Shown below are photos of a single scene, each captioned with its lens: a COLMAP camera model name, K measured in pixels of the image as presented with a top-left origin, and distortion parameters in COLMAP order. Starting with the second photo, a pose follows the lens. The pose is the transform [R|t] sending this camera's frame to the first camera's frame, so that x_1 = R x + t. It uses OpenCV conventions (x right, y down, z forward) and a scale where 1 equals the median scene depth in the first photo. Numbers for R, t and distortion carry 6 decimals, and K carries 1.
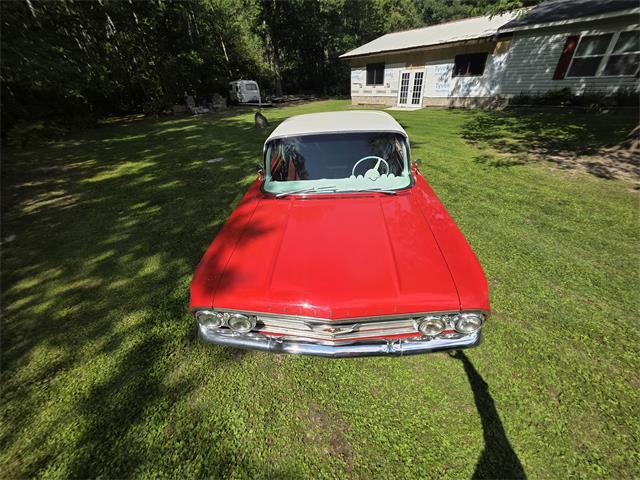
lens RADIAL K [[256.3, 0, 322.8], [0, 256.3, 242.0], [0, 0, 1]] dist [0.000777, 0.000155]
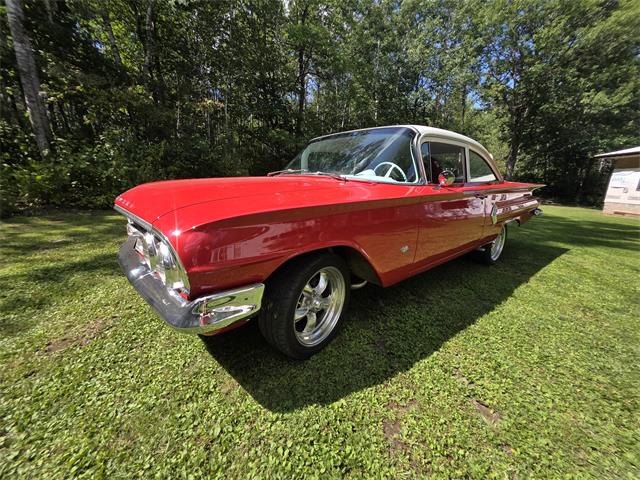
lens RADIAL K [[256.3, 0, 322.6], [0, 256.3, 241.9], [0, 0, 1]] dist [0.000777, 0.000155]
pose [[0.674738, 0.254593, -0.692756, 0.190728], [-0.469885, 0.872001, -0.137196, 0.026562], [0.569154, 0.418087, 0.708002, 0.114962]]
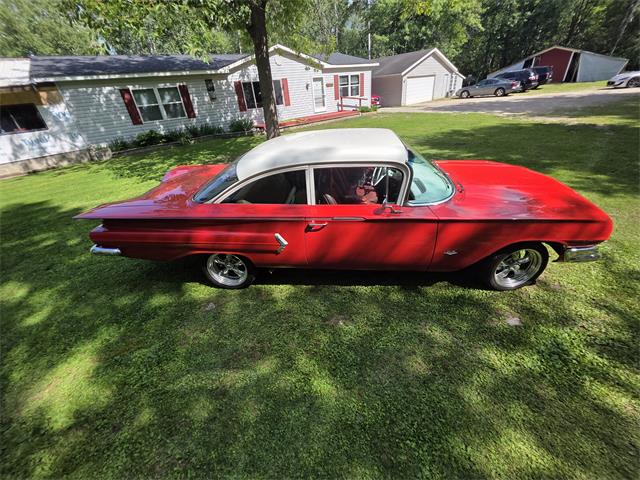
lens RADIAL K [[256.3, 0, 326.0], [0, 256.3, 240.5], [0, 0, 1]] dist [0.000777, 0.000155]
pose [[0.024488, -0.464303, 0.885338, -0.292778], [0.612422, 0.706938, 0.353804, -0.177071], [-0.790151, 0.533537, 0.301661, 0.297955]]
